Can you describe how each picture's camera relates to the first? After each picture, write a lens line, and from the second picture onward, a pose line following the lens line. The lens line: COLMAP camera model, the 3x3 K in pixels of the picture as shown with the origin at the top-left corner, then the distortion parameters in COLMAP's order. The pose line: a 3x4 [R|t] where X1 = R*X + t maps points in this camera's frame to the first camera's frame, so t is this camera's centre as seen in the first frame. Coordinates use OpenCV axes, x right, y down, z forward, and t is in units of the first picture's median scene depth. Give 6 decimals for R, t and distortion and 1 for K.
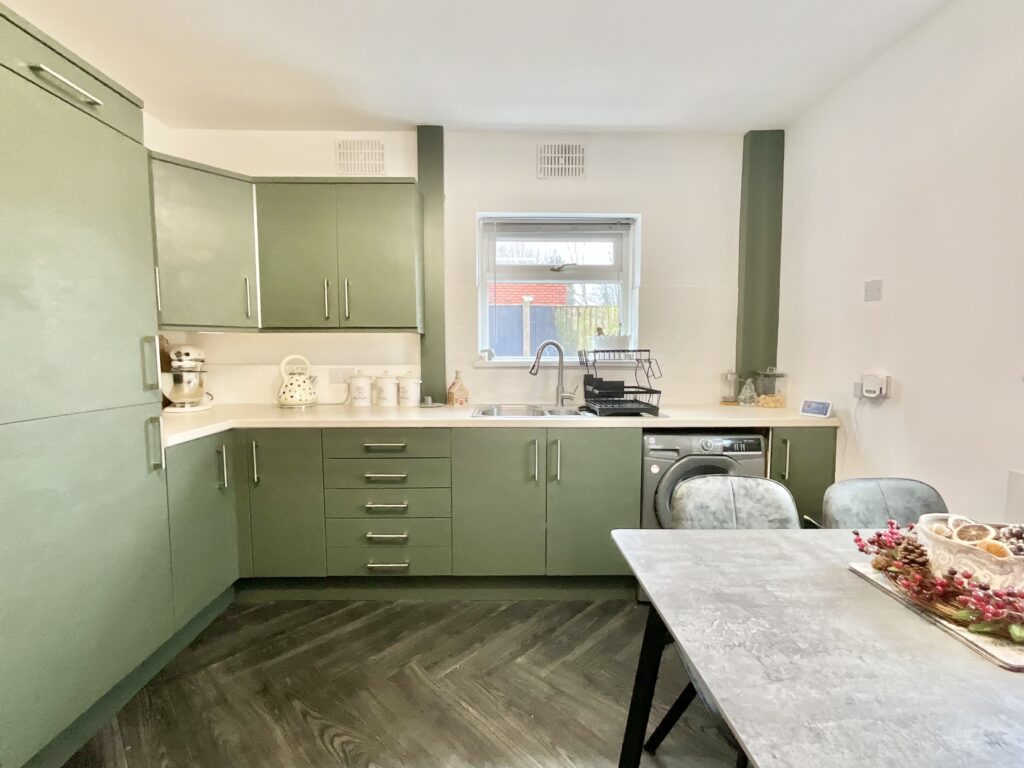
lens RADIAL K [[445.0, 0, 505.6], [0, 445.0, 387.7], [0, 0, 1]] dist [-0.001816, 0.000547]
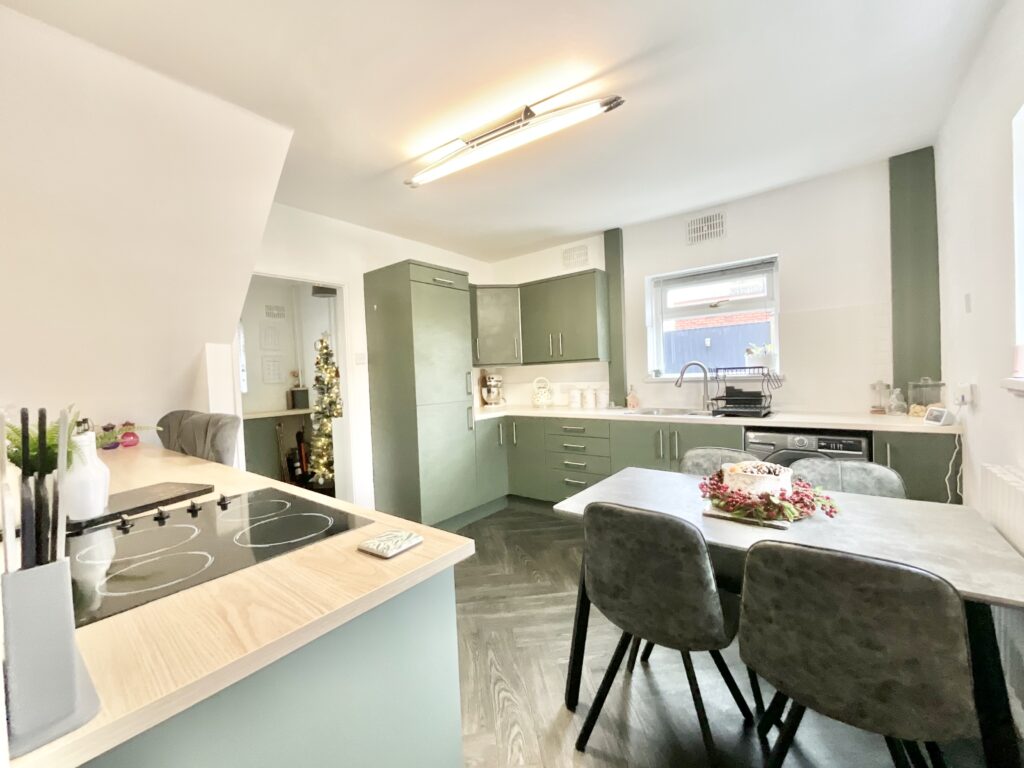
lens RADIAL K [[415.4, 0, 510.4], [0, 415.4, 390.6], [0, 0, 1]] dist [0.009184, 0.000143]
pose [[0.773934, -0.004463, -0.633251, 0.502409], [-0.011830, 0.999699, -0.021504, 0.017943], [0.633156, 0.024134, 0.773648, -0.367537]]
